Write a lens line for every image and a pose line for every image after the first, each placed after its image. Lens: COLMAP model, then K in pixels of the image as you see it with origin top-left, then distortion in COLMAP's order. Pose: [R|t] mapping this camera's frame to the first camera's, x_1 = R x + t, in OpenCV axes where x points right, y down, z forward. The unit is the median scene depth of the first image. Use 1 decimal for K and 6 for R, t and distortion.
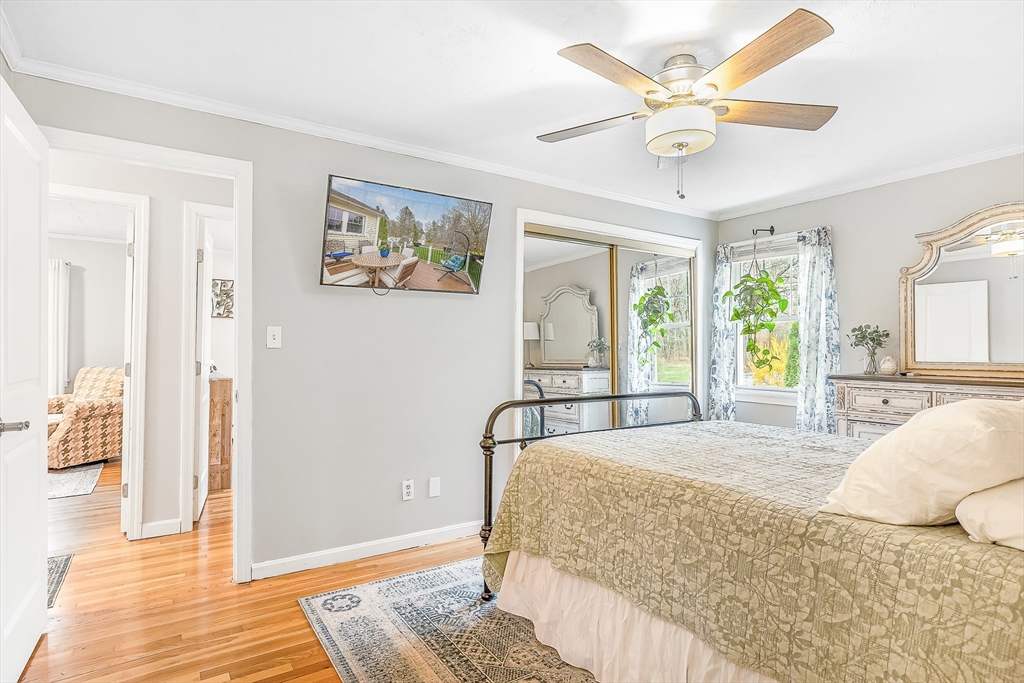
lens RADIAL K [[537.9, 0, 506.8], [0, 537.9, 341.5], [0, 0, 1]] dist [-0.003235, -0.000583]
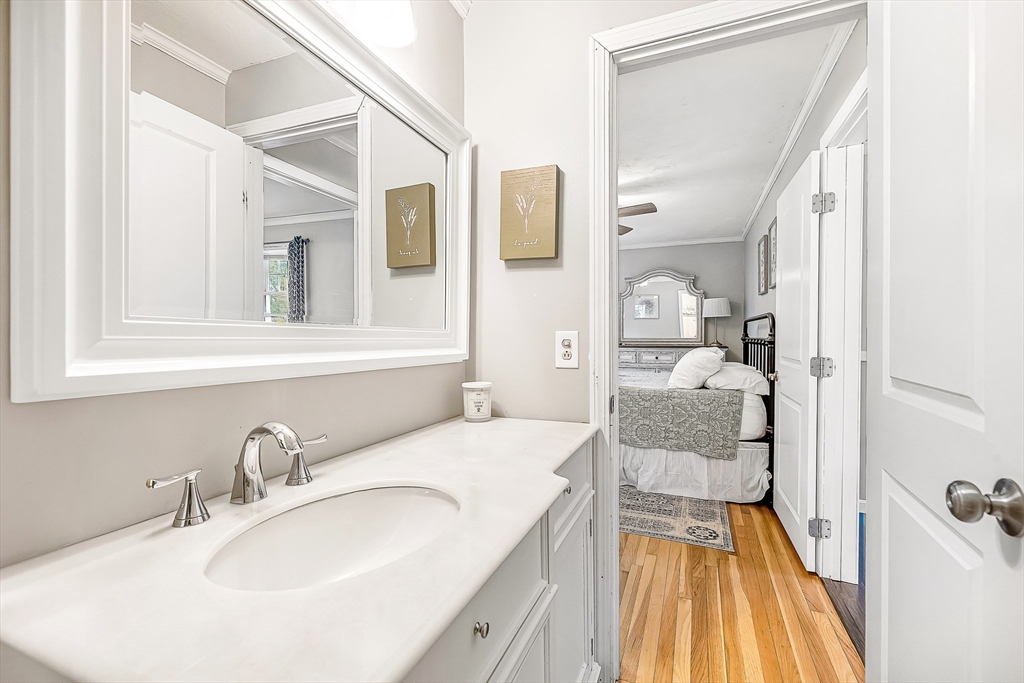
lens RADIAL K [[446.8, 0, 514.5], [0, 446.8, 337.9], [0, 0, 1]] dist [0.004029, 0.000324]
pose [[0.825350, -0.009634, 0.564539, -2.018744], [-0.006128, 0.999643, 0.026019, -0.024089], [-0.564588, -0.024934, 0.824996, -0.712605]]
